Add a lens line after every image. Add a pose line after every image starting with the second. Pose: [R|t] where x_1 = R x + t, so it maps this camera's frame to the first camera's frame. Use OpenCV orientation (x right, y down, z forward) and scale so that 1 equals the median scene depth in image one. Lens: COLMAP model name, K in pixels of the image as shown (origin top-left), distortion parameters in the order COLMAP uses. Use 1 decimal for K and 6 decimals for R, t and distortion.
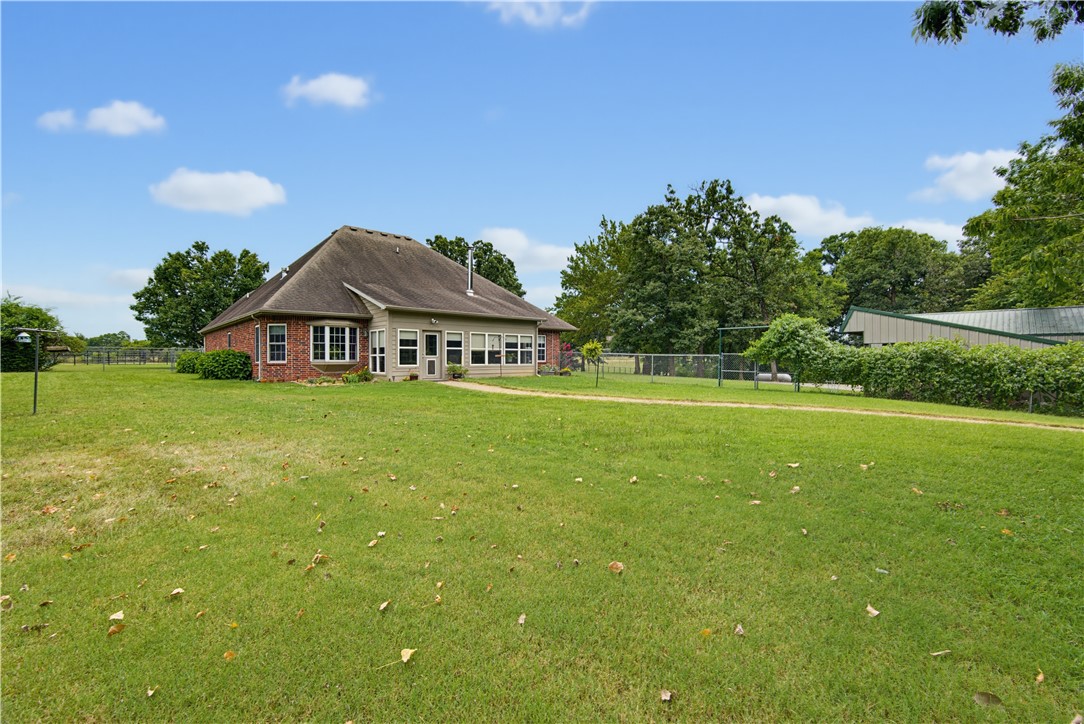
lens RADIAL K [[460.4, 0, 542.0], [0, 460.4, 362.0], [0, 0, 1]] dist [0.000099, 0.000176]
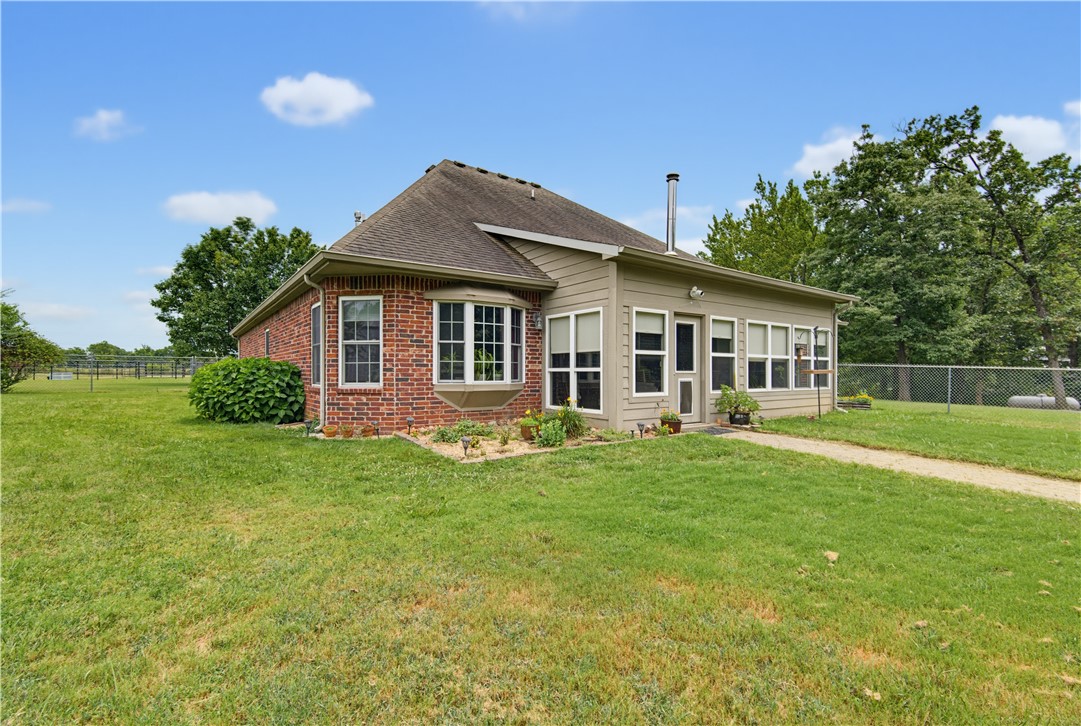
lens RADIAL K [[494.6, 0, 540.5], [0, 494.6, 363.0], [0, 0, 1]] dist [-0.000768, -0.000211]
pose [[0.993550, 0.000862, -0.113396, -0.332367], [-0.003461, 0.999736, -0.022722, -0.010474], [0.113346, 0.022968, 0.993290, 0.523200]]
